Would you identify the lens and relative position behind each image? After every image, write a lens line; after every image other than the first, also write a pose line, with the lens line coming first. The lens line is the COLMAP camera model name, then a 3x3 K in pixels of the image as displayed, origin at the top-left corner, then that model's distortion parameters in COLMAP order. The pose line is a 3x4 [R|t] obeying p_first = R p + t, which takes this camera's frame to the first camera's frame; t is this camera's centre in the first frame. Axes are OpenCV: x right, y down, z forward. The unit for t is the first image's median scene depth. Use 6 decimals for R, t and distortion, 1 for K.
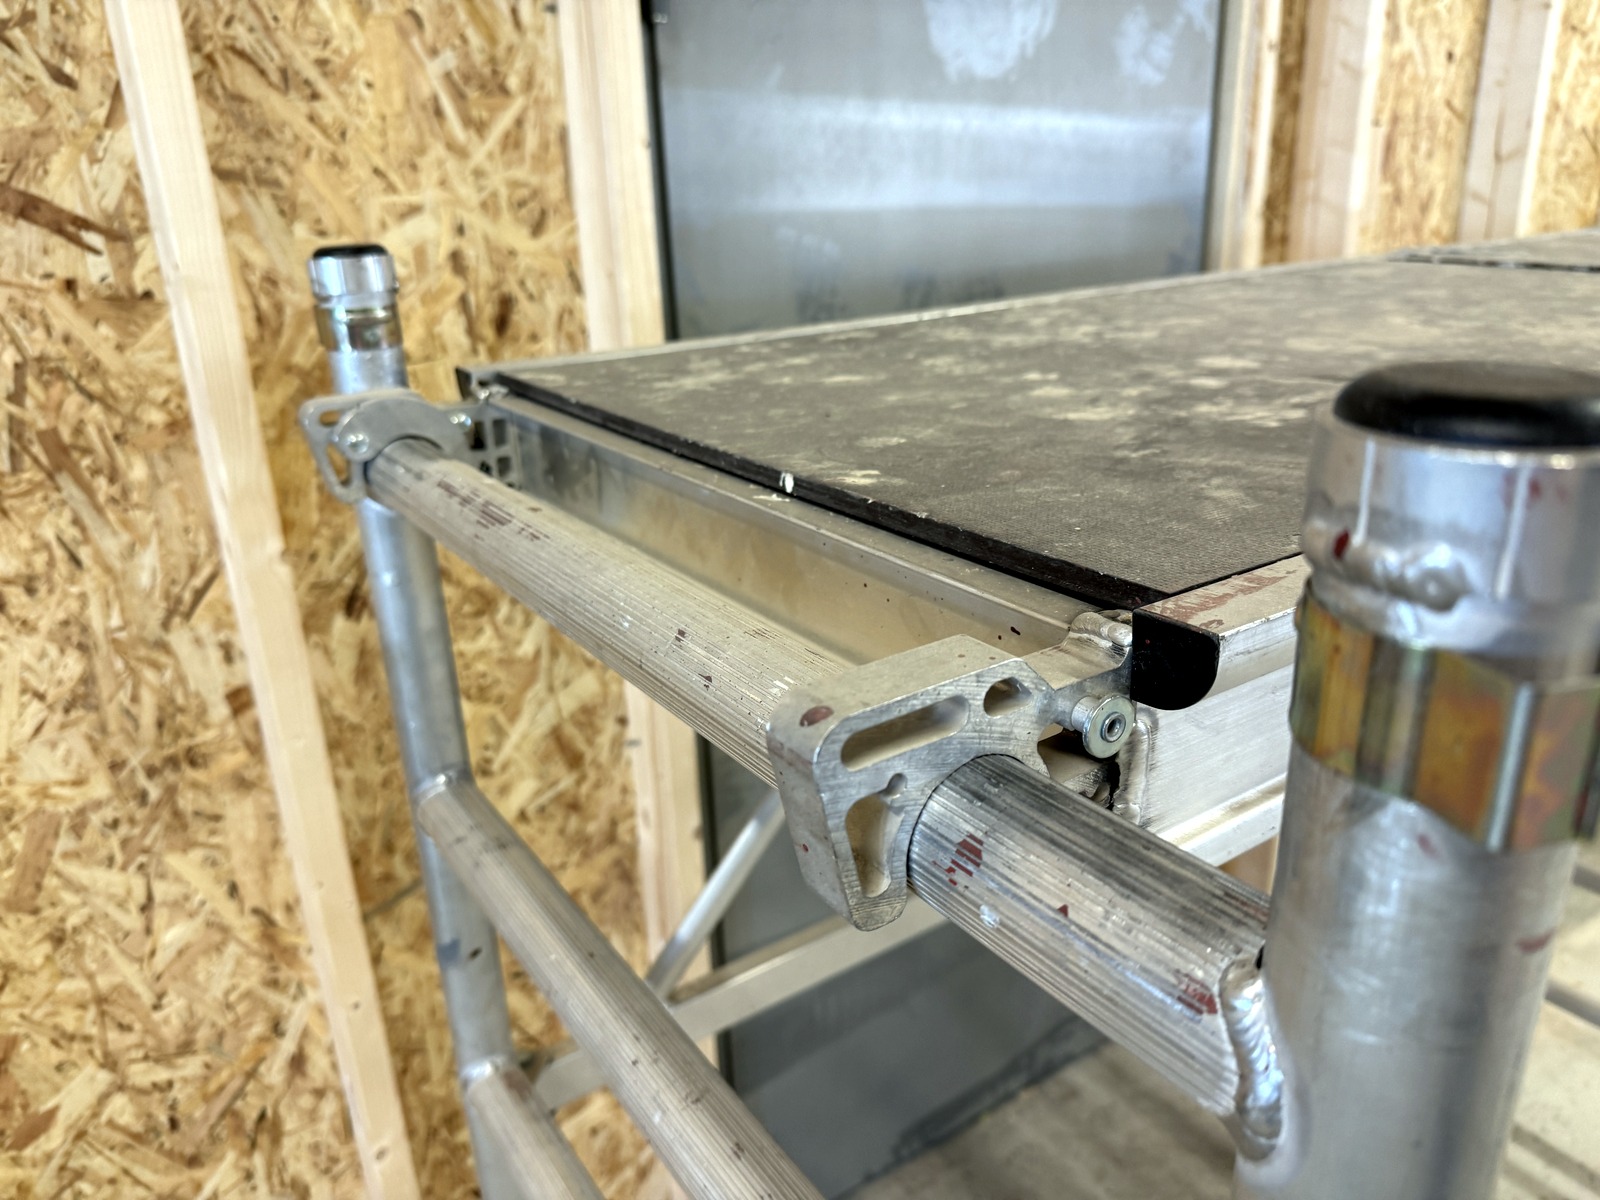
lens RADIAL K [[1172.9, 0, 800.0], [0, 1172.9, 604.0], [0, 0, 1]] dist [-0.001397, -0.024465]
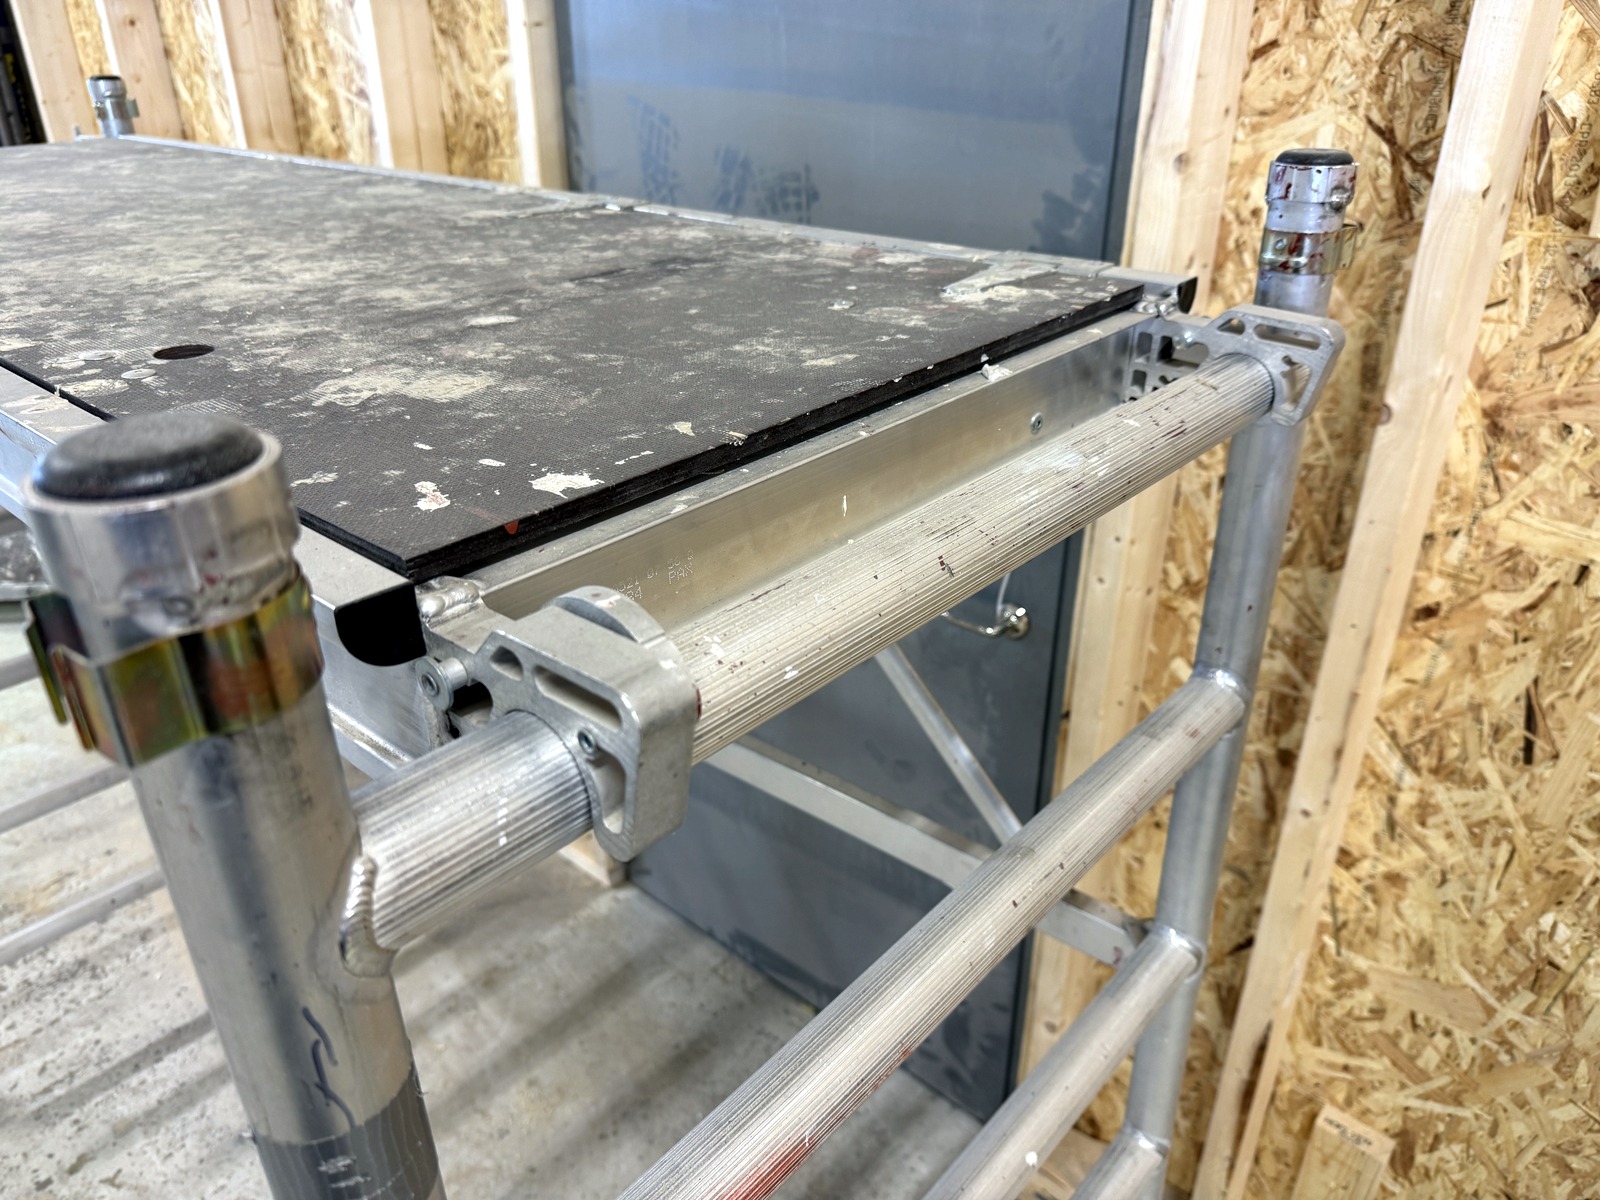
lens RADIAL K [[1147.0, 0, 803.0], [0, 1147.0, 599.6], [0, 0, 1]] dist [0.003558, -0.021366]
pose [[0.255516, 0.471012, -0.844310, 1.382612], [-0.340709, 0.861143, 0.377293, -0.416588], [0.904781, 0.191260, 0.380514, 0.886321]]
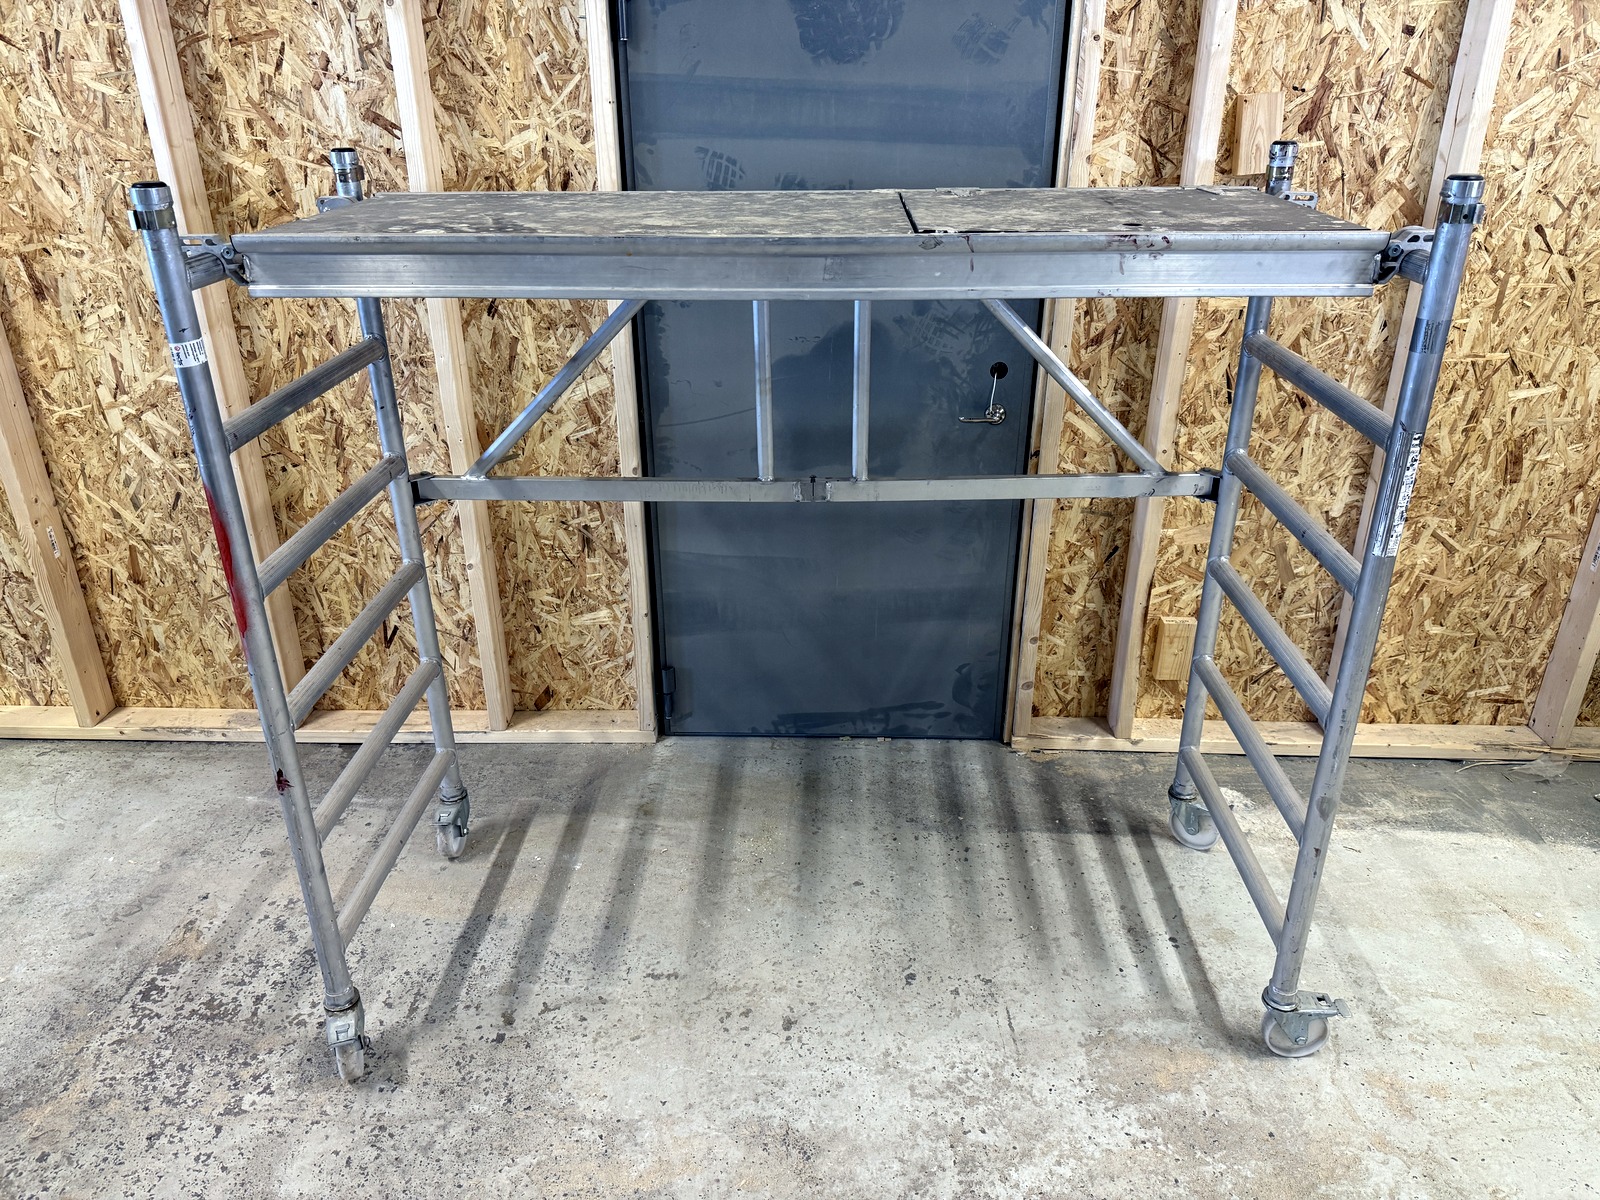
lens RADIAL K [[1113.9, 0, 796.5], [0, 1113.9, 596.8], [0, 0, 1]] dist [0.007932, -0.008209]
pose [[0.808415, 0.278479, -0.518570, 1.349452], [-0.224937, 0.960296, 0.165029, 0.043656], [0.543938, -0.016766, 0.838958, -0.464235]]
